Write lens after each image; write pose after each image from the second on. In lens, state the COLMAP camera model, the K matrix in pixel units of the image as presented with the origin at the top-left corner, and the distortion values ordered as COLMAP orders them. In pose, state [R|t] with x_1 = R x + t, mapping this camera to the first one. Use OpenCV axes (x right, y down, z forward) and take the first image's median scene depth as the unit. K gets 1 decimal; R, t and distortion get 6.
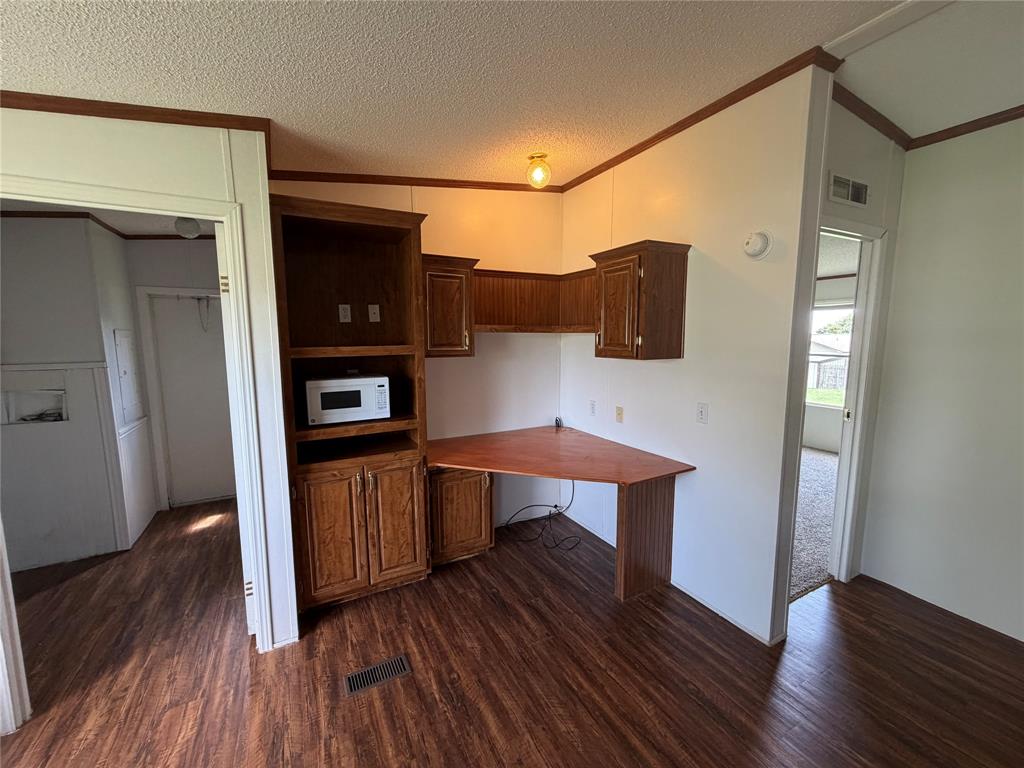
lens RADIAL K [[409.0, 0, 514.0], [0, 409.0, 380.3], [0, 0, 1]] dist [-0.004303, 0.000006]
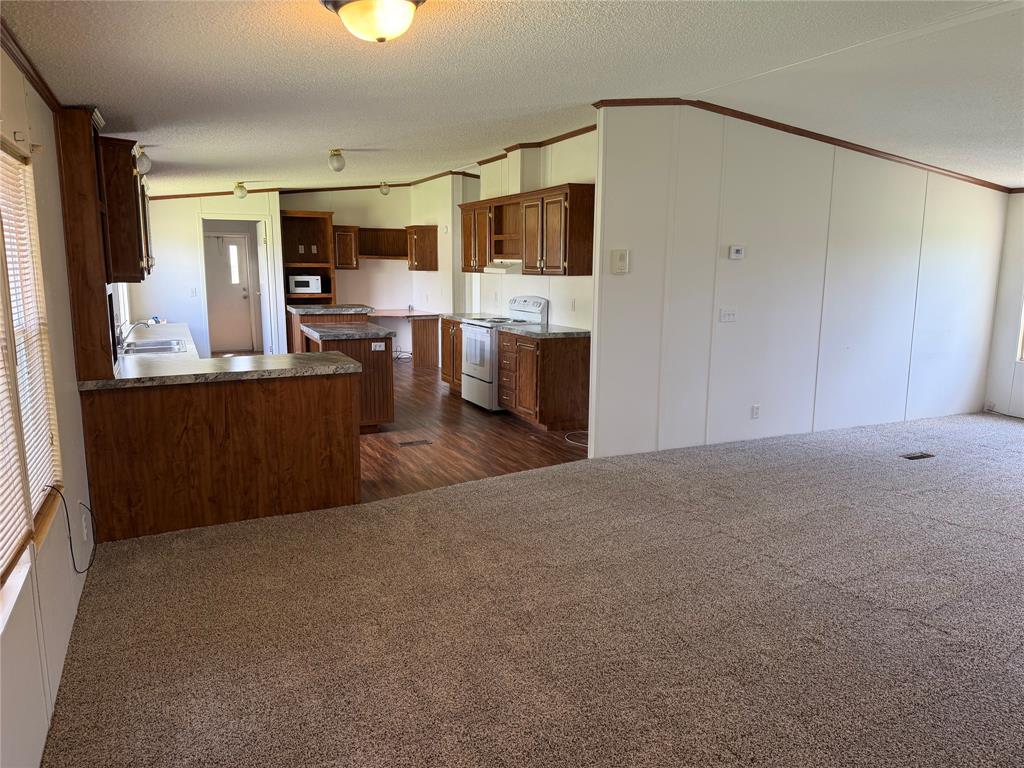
lens RADIAL K [[724.0, 0, 517.5], [0, 724.0, 394.3], [0, 0, 1]] dist [0.037519, -0.040812]
pose [[0.998594, 0.021248, -0.048558, 1.122935], [-0.017673, 0.997183, 0.072892, 0.364820], [0.049970, -0.071932, 0.996157, -3.396354]]
